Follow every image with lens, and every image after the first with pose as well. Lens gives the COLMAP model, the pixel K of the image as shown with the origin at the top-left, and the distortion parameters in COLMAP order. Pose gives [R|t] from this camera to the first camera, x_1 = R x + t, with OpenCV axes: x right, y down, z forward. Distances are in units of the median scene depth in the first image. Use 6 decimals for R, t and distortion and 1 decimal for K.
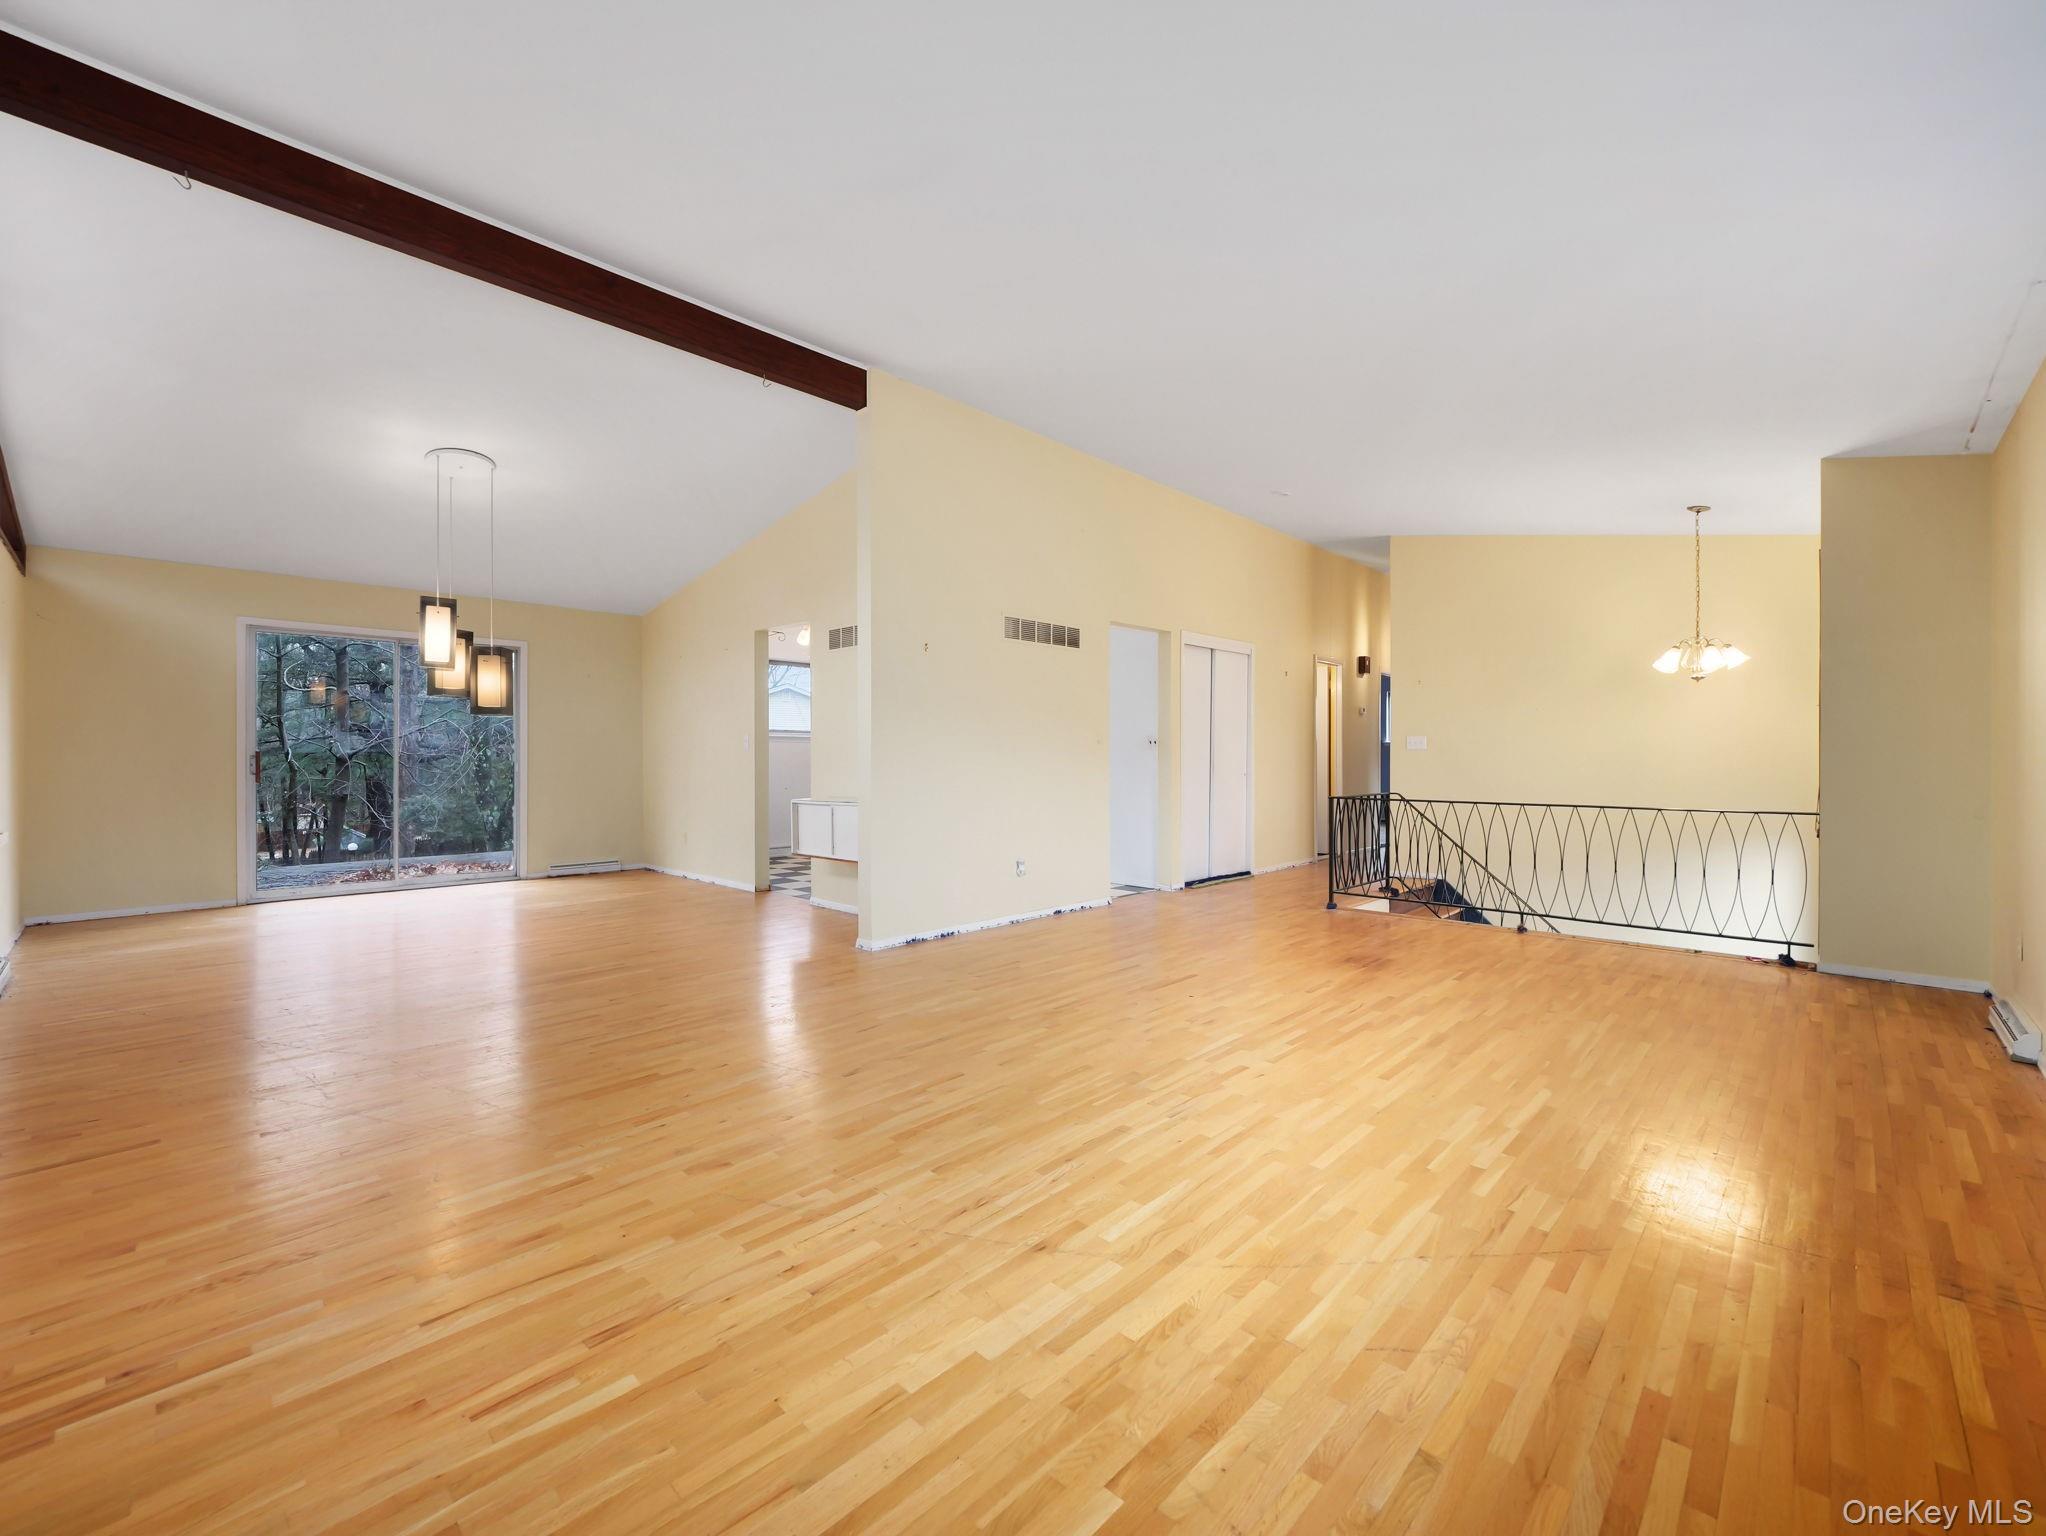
lens RADIAL K [[867.3, 0, 1016.0], [0, 867.3, 761.4], [0, 0, 1]] dist [0.000830, -0.000889]
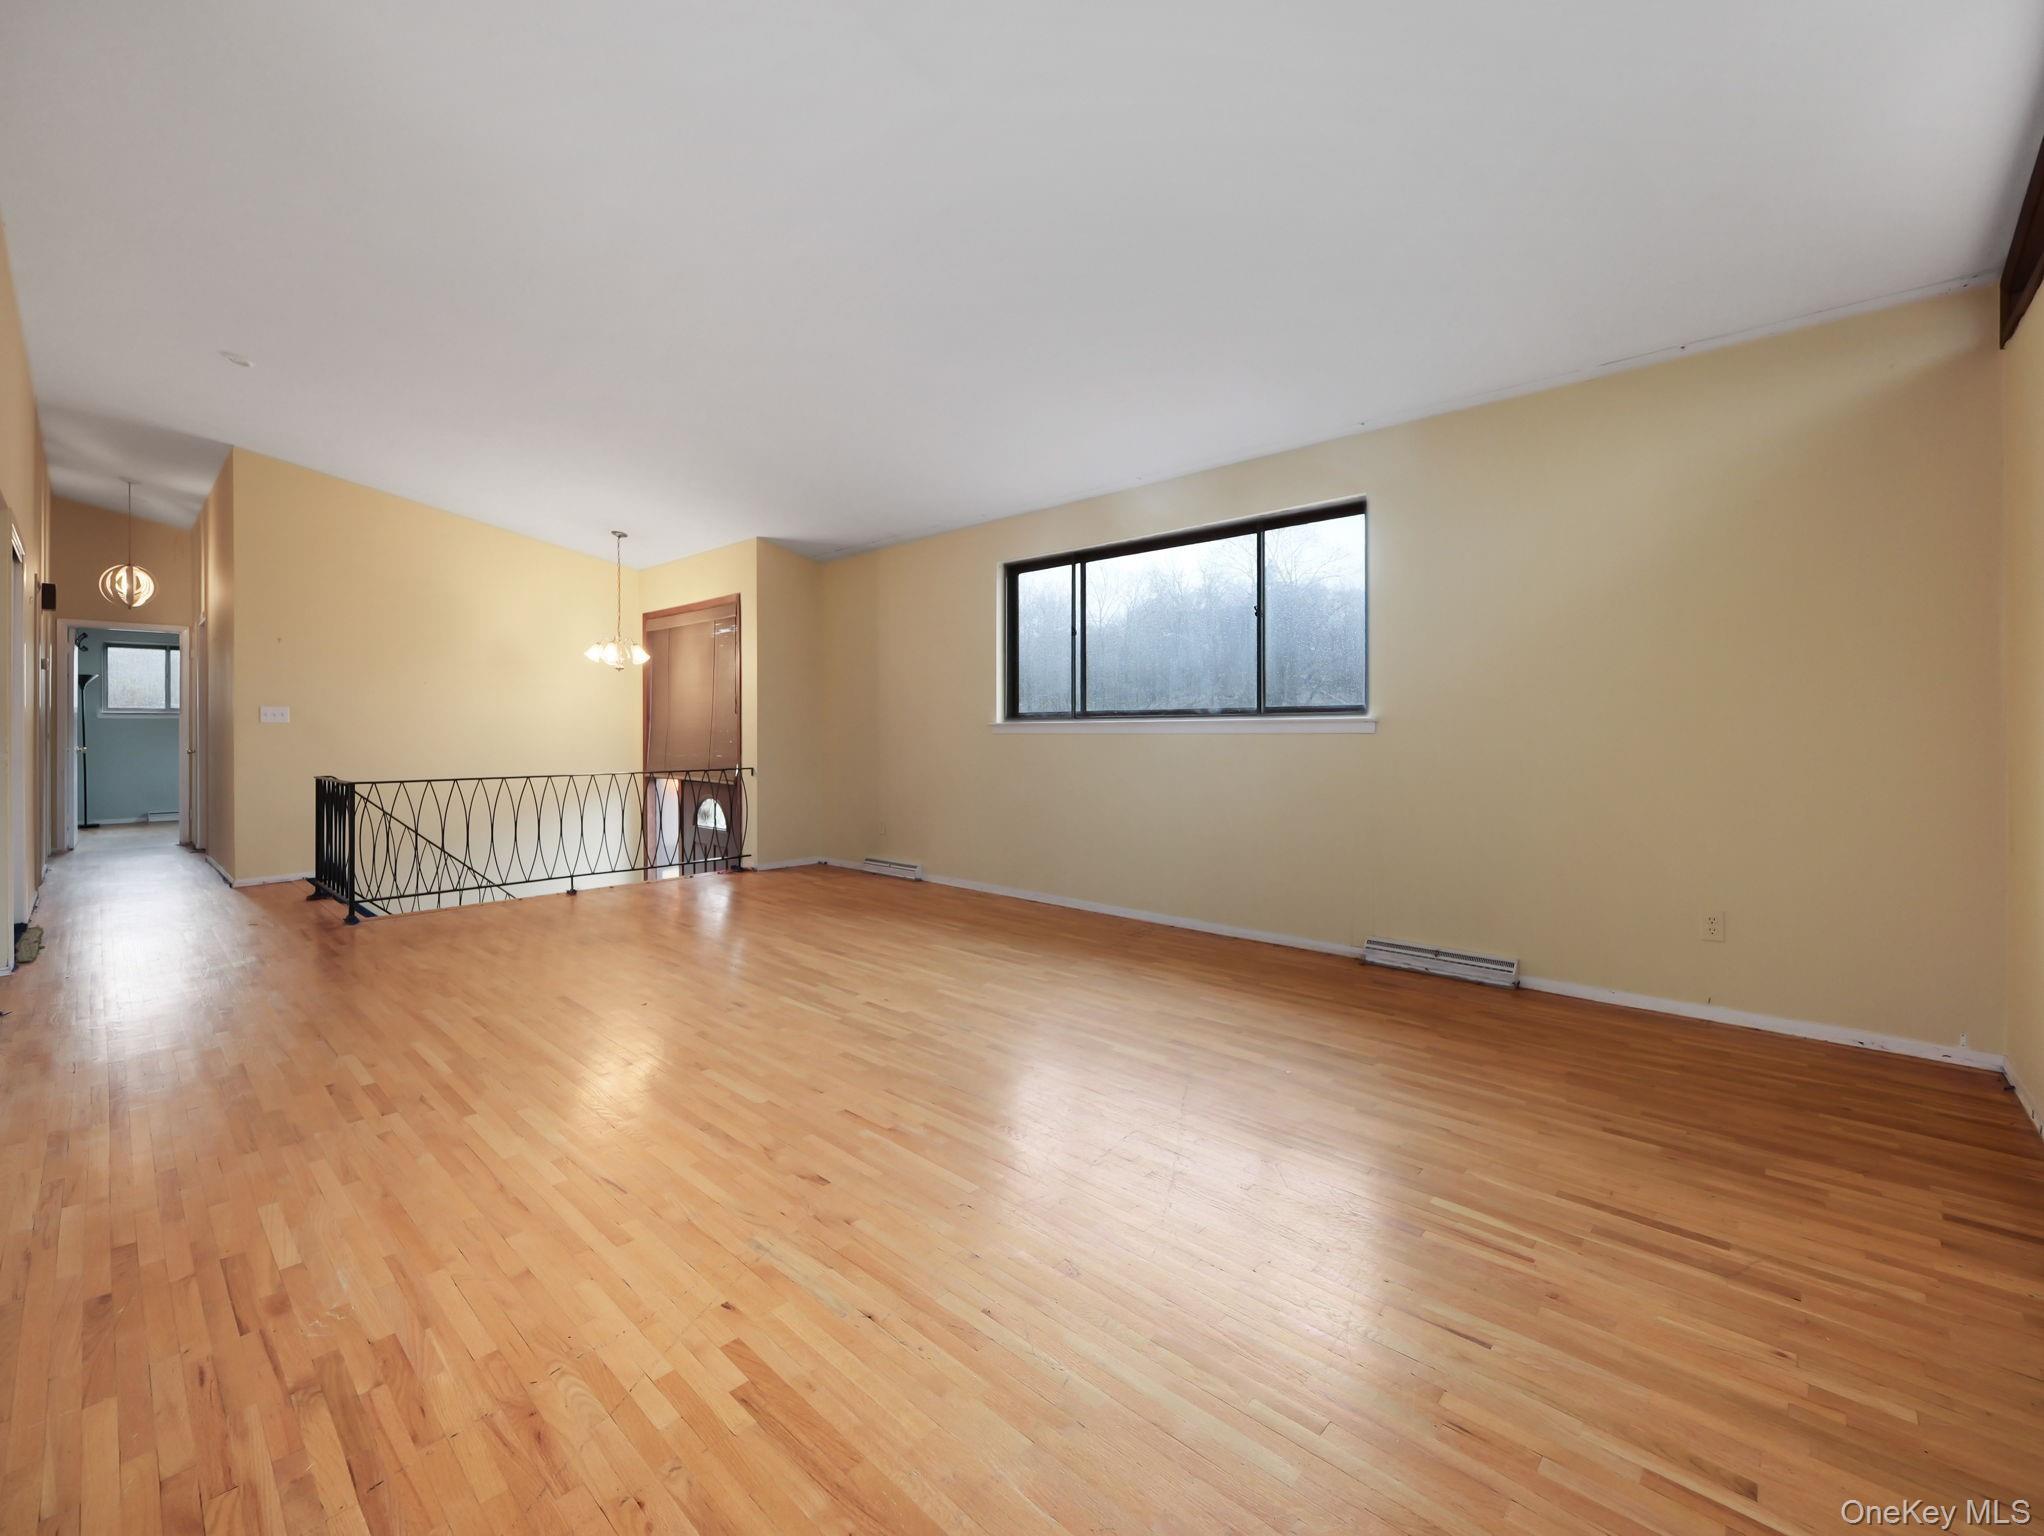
lens RADIAL K [[849.4, 0, 1018.1], [0, 849.4, 722.2], [0, 0, 1]] dist [0.012760, -0.000058]
pose [[-0.013208, 0.006034, 0.999895, -0.420001], [0.009181, 0.999940, -0.005913, -0.004171], [-0.999871, 0.009102, -0.013262, 0.395614]]
